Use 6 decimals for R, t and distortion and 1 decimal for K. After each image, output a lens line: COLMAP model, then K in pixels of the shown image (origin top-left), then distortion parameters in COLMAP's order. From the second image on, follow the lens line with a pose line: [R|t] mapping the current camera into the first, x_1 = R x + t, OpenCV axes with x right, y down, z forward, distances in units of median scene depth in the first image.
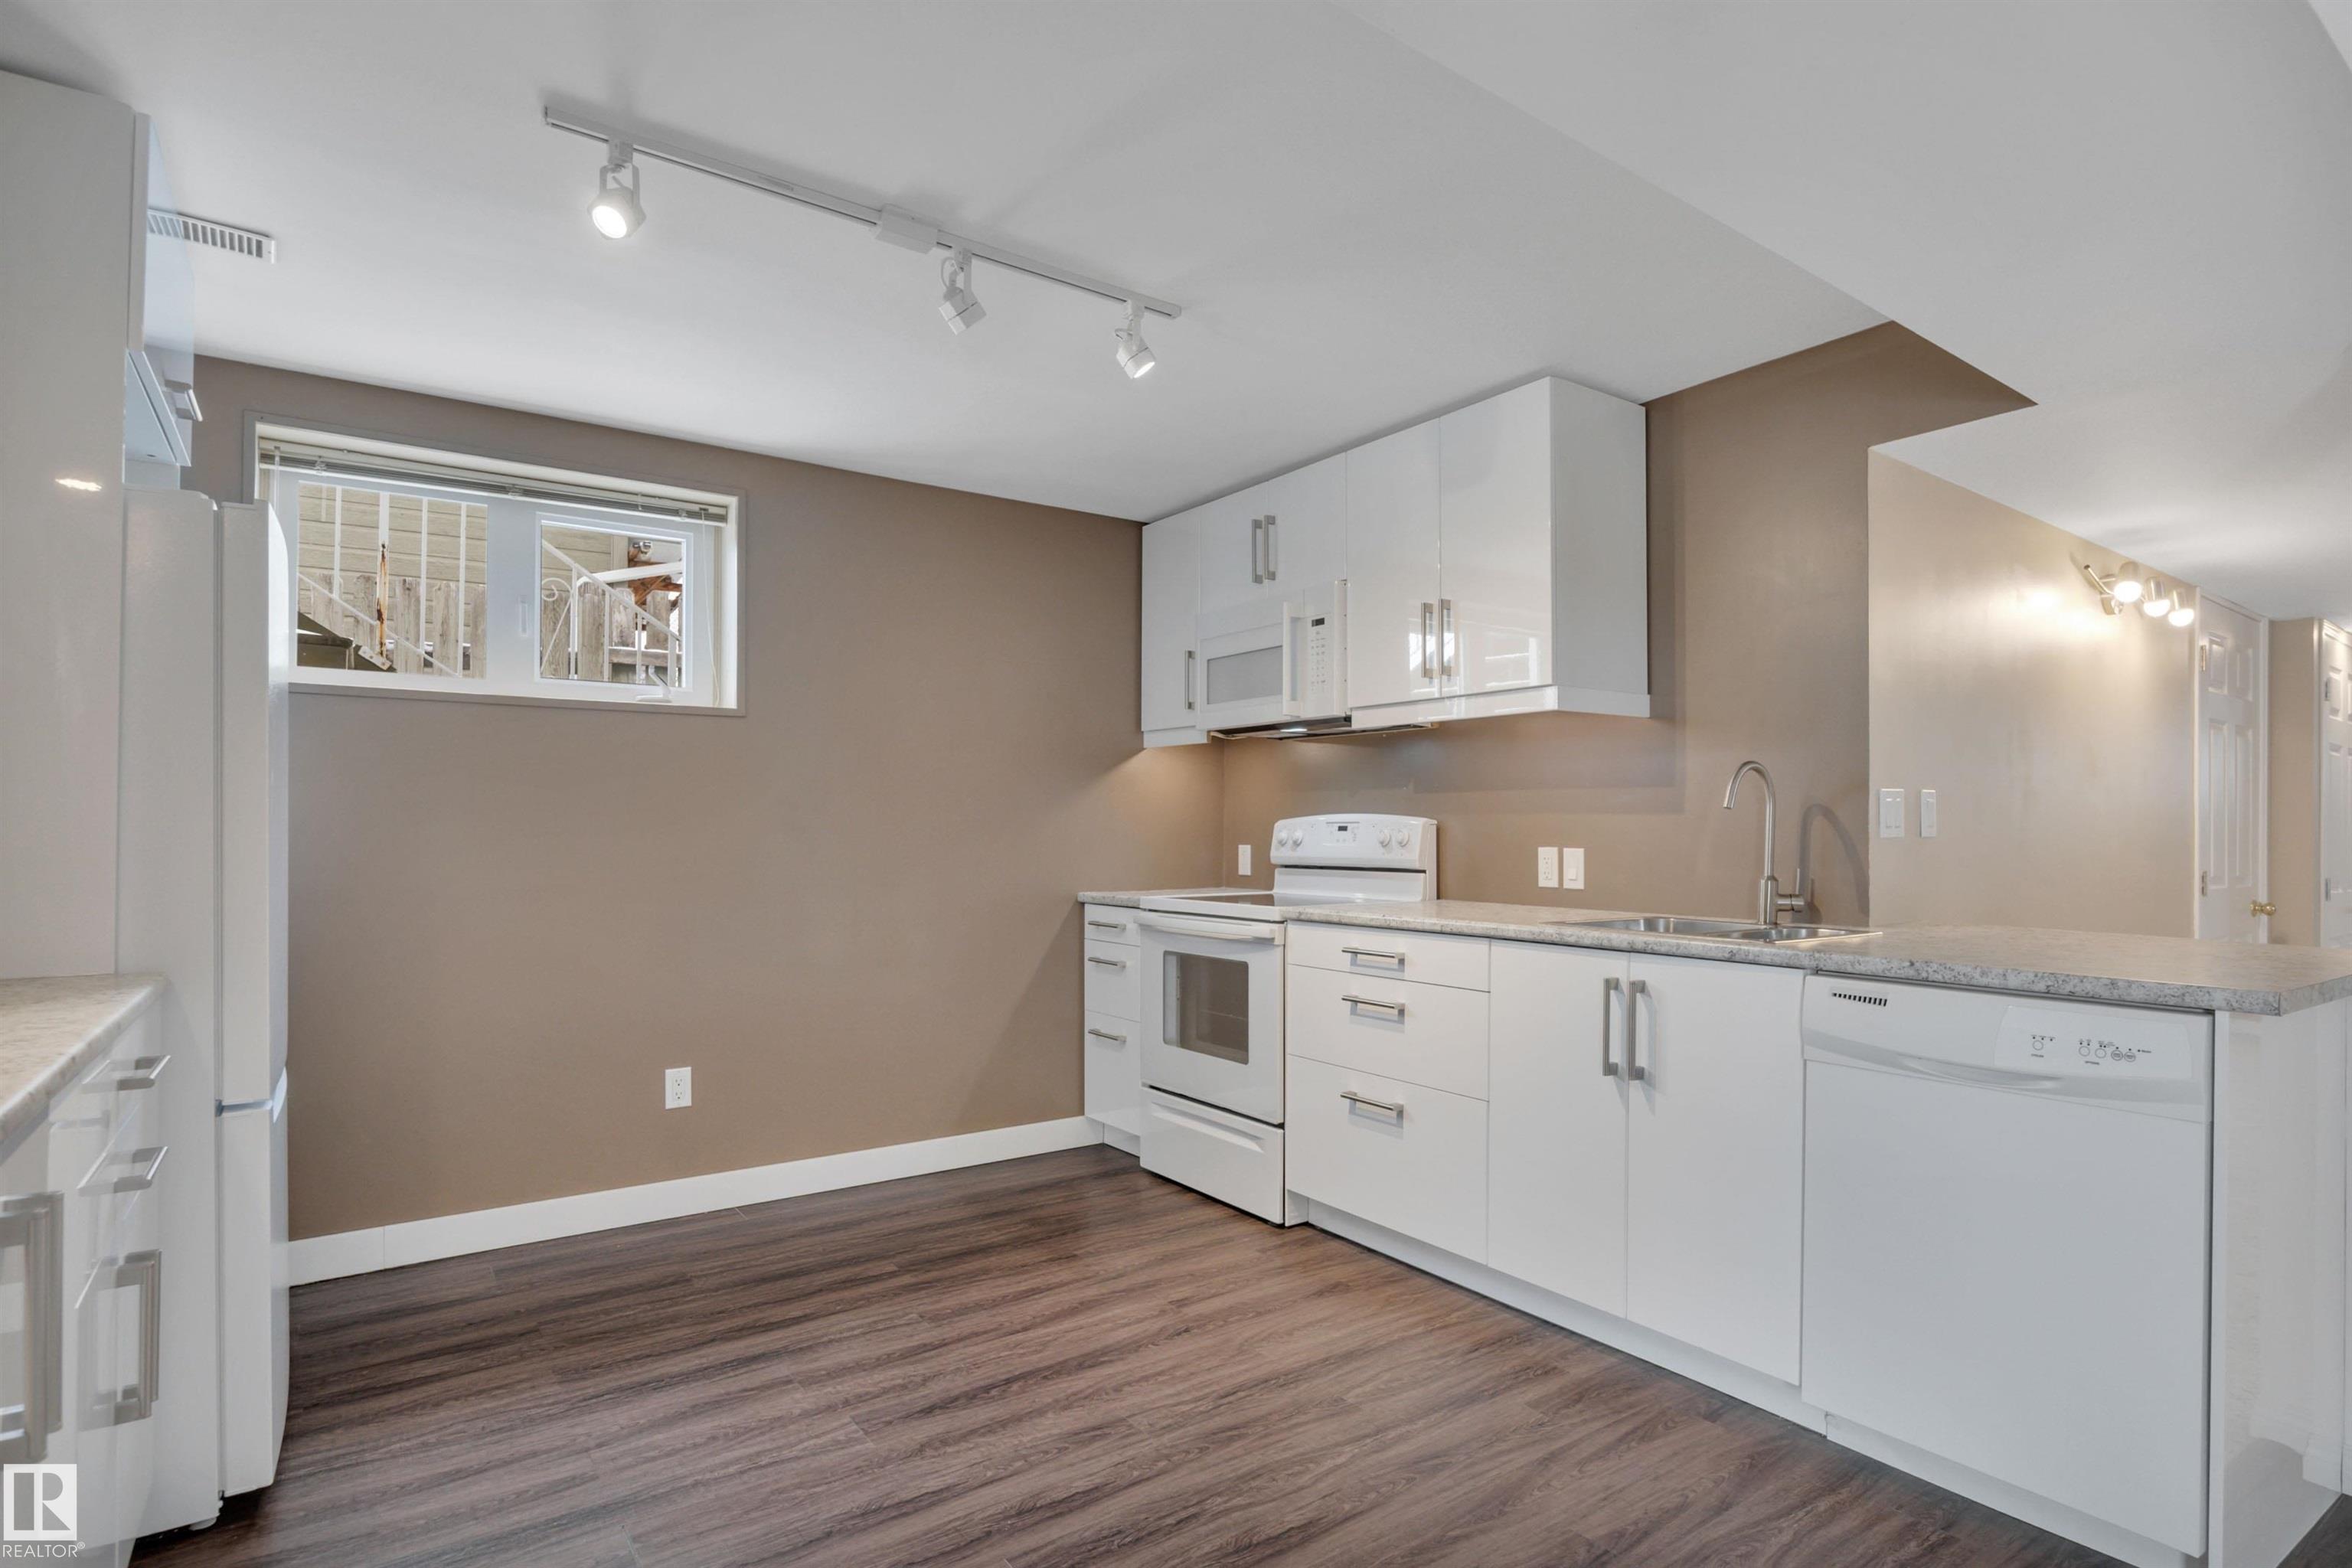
lens RADIAL K [[1172.2, 0, 1219.0], [0, 1172.2, 838.4], [0, 0, 1]] dist [-0.003722, 0.000255]
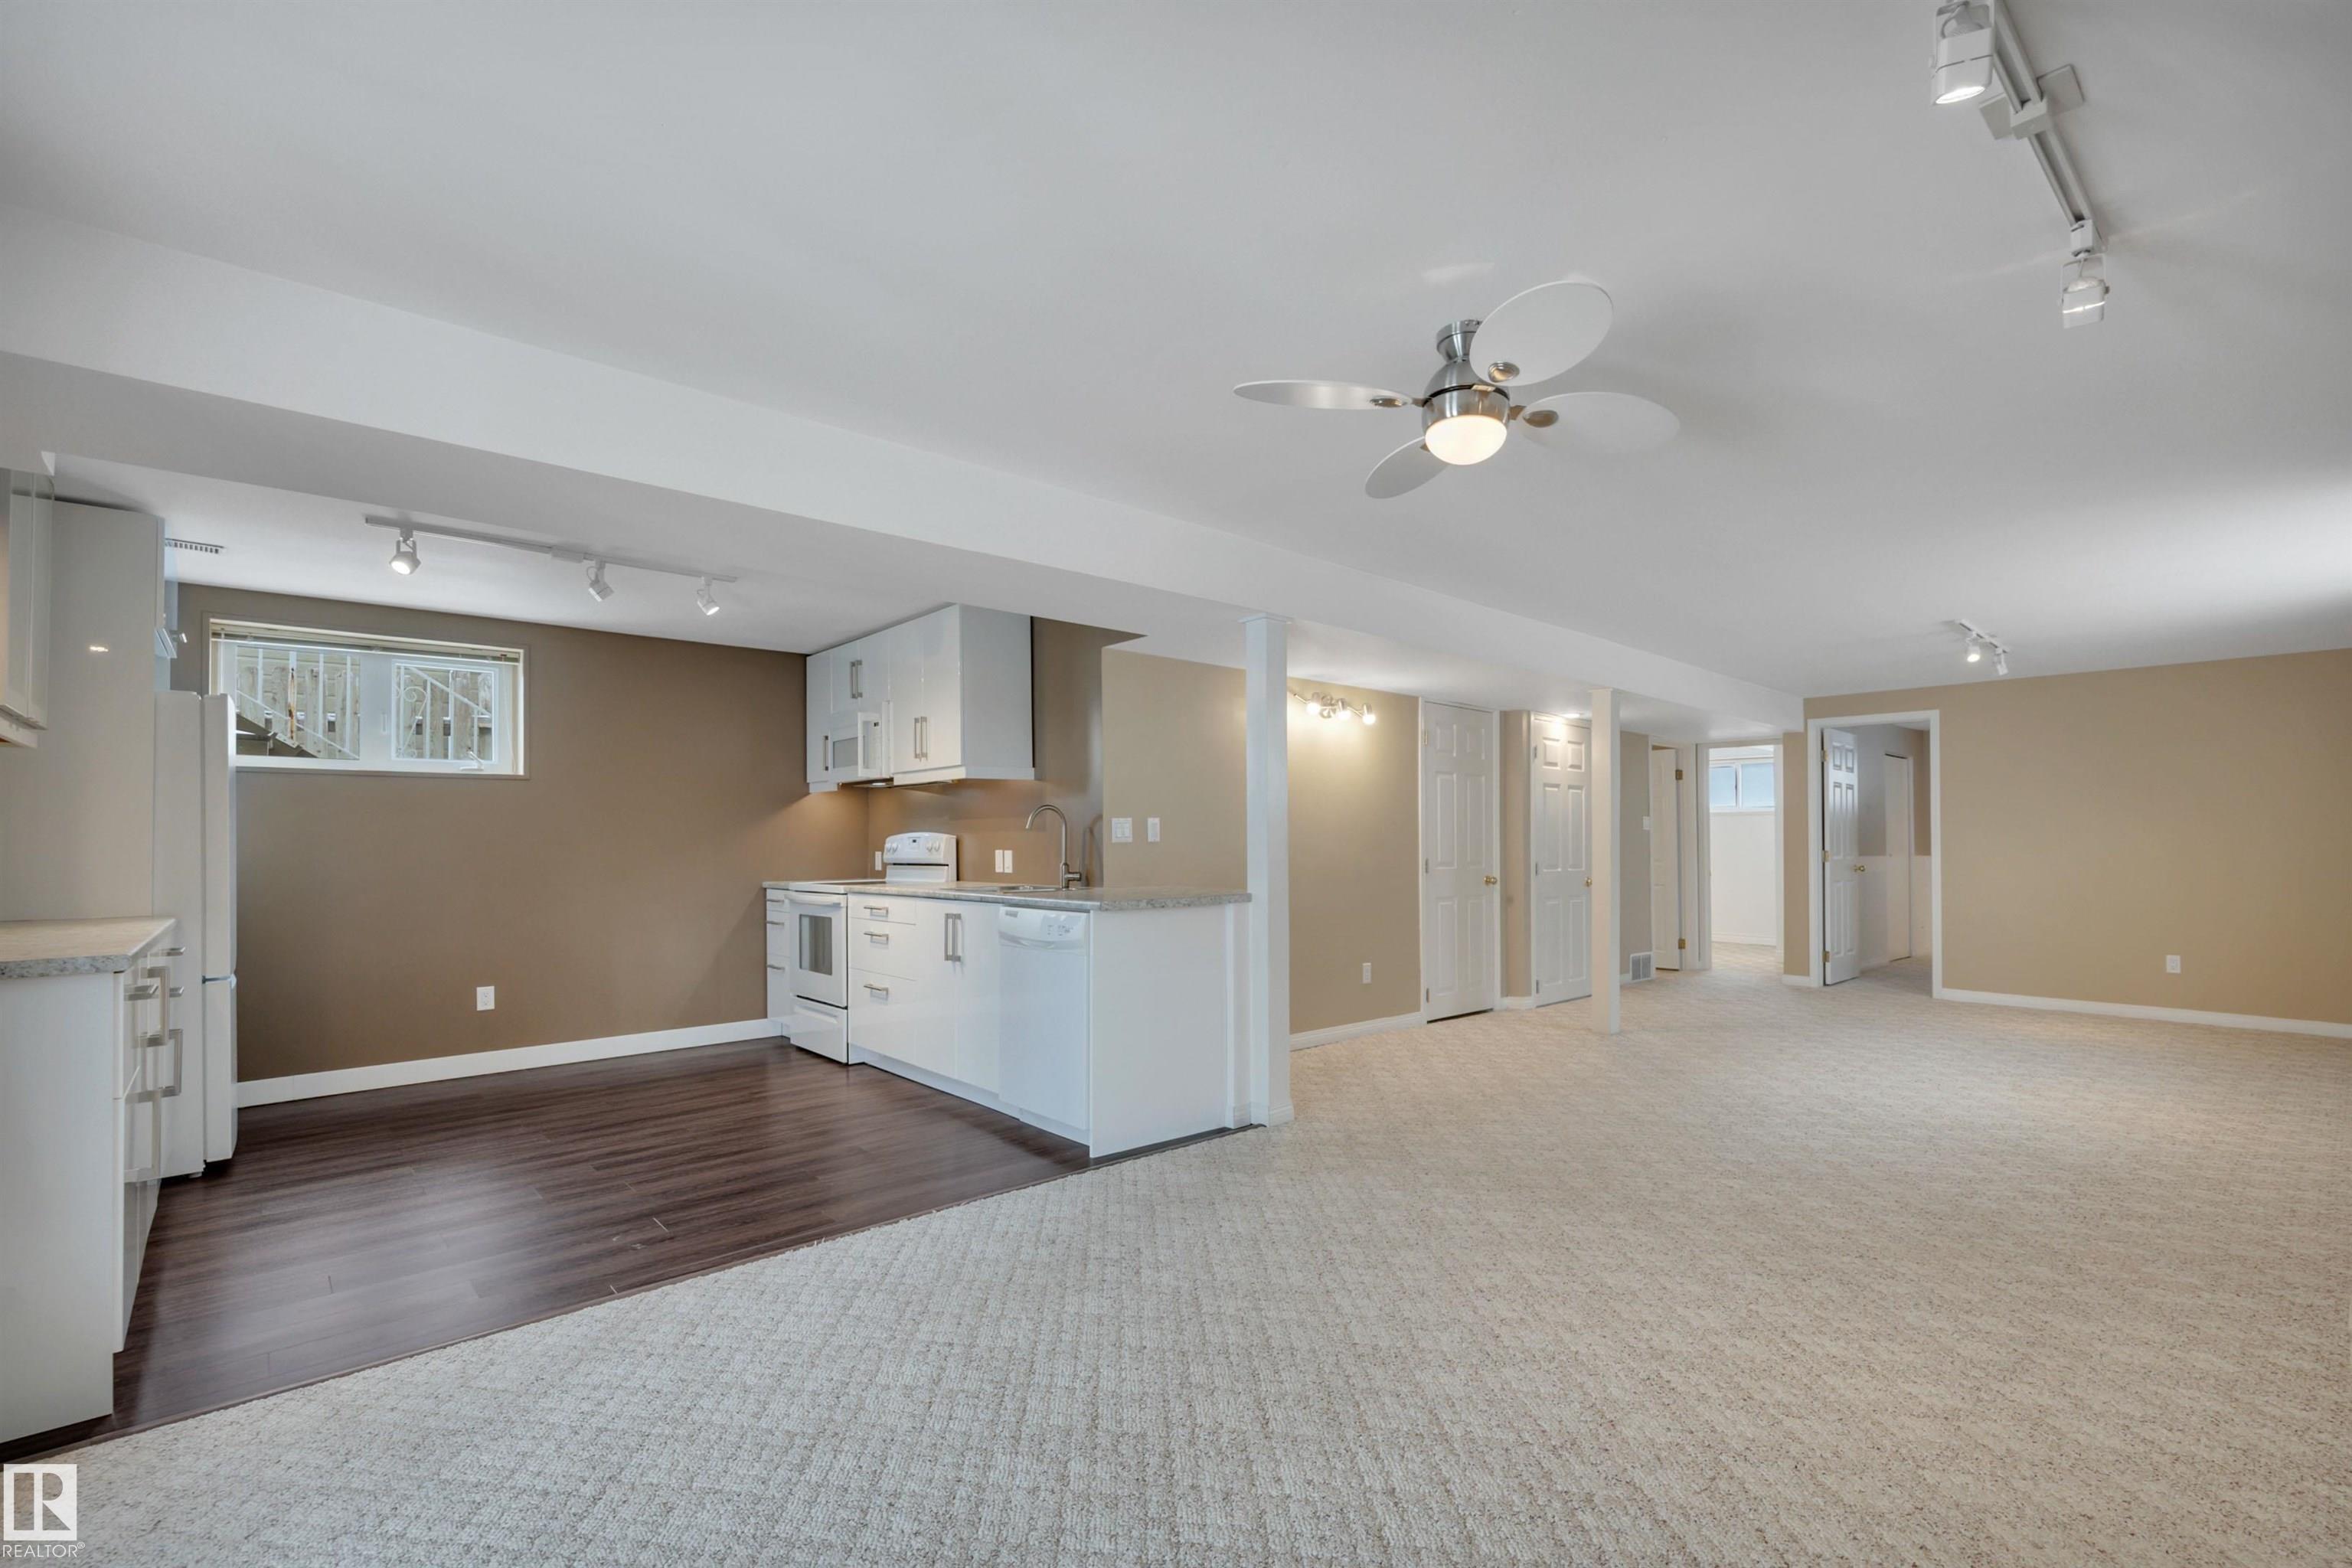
lens RADIAL K [[1039.8, 0, 1254.8], [0, 1039.8, 843.5], [0, 0, 1]] dist [-0.003052, -0.000167]
pose [[0.992962, -0.012928, 0.117727, 0.486063], [0.013483, 0.999901, -0.003918, 0.008710], [-0.117664, 0.005477, 0.993038, -0.648131]]
